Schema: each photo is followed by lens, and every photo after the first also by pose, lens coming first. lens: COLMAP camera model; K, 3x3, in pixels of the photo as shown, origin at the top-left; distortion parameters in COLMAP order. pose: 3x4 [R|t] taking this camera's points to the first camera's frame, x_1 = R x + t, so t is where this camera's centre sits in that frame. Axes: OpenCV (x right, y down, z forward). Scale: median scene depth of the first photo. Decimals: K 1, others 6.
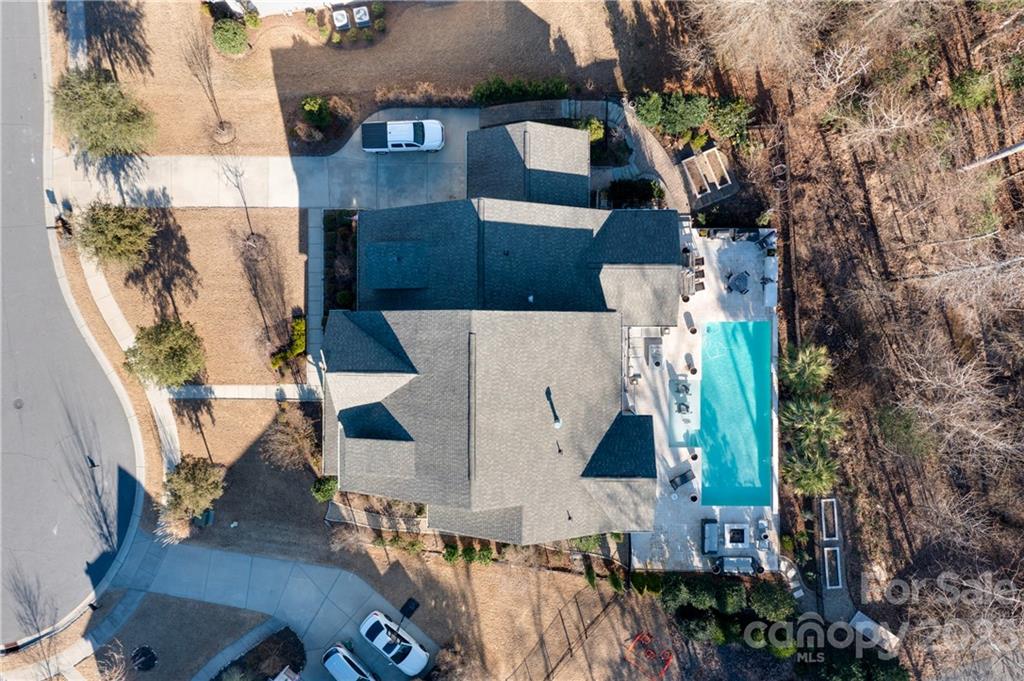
lens RADIAL K [[811.5, 0, 511.3], [0, 811.5, 356.4], [0, 0, 1]] dist [-0.006461, 0.002138]
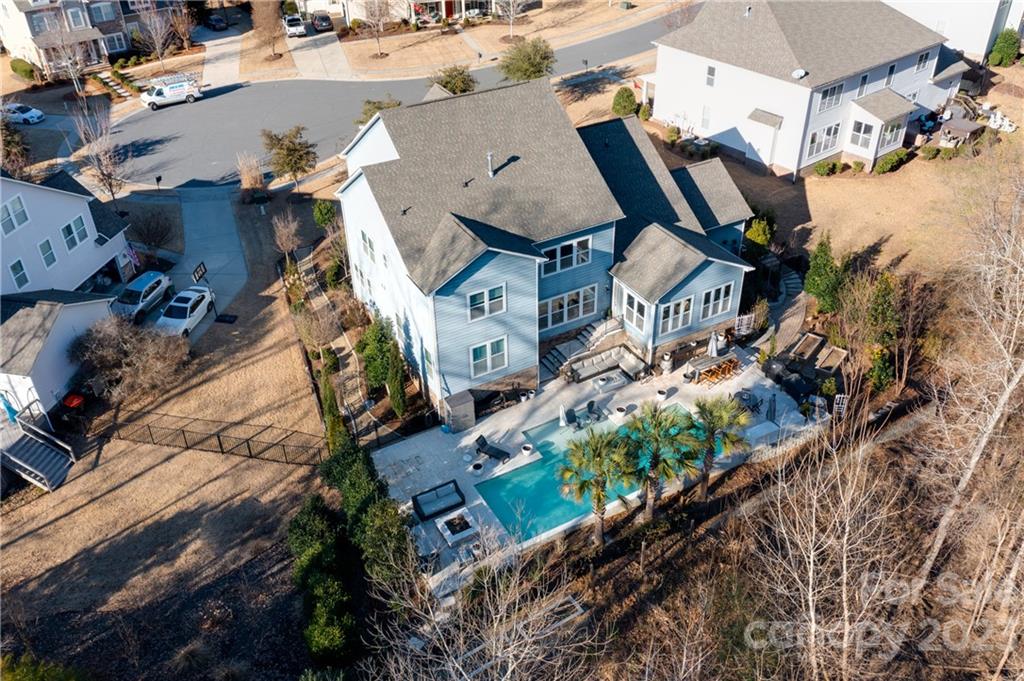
lens RADIAL K [[811.5, 0, 511.3], [0, 811.5, 356.4], [0, 0, 1]] dist [-0.006461, 0.002138]
pose [[0.490172, 0.531647, -0.690712, 0.689321], [-0.871531, 0.287243, -0.397399, 0.411866], [-0.012874, 0.796770, 0.604145, 0.492988]]
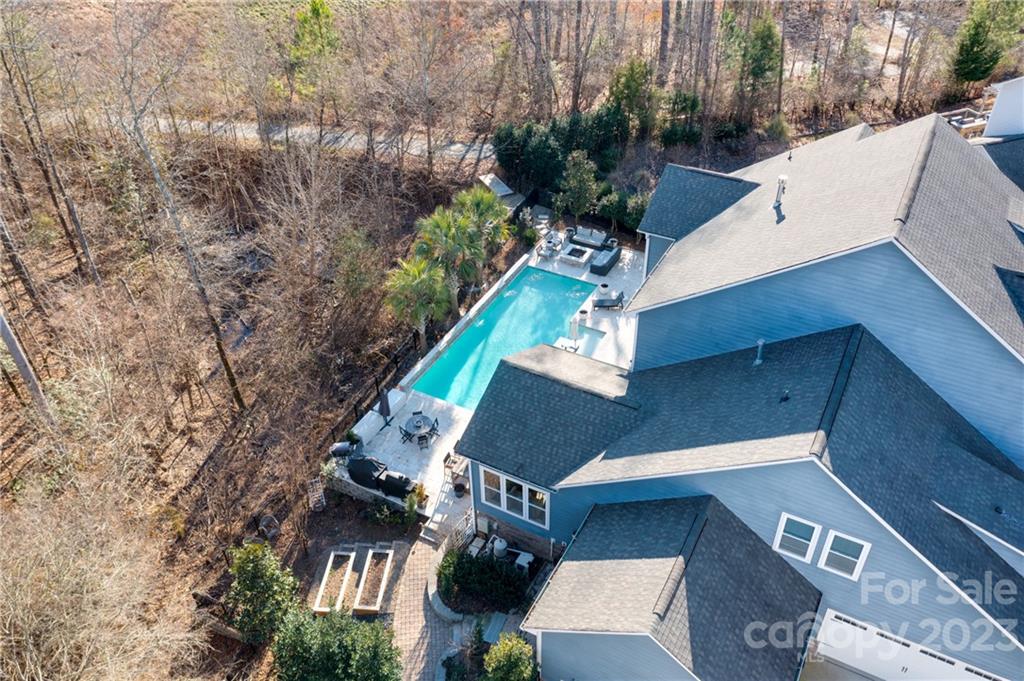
lens RADIAL K [[811.5, 0, 511.3], [0, 811.5, 356.4], [0, 0, 1]] dist [-0.006461, 0.002138]
pose [[-0.883007, -0.258846, 0.391532, -0.046161], [0.469031, -0.517816, 0.715455, -0.526485], [0.017549, 0.815393, 0.578642, 0.556769]]
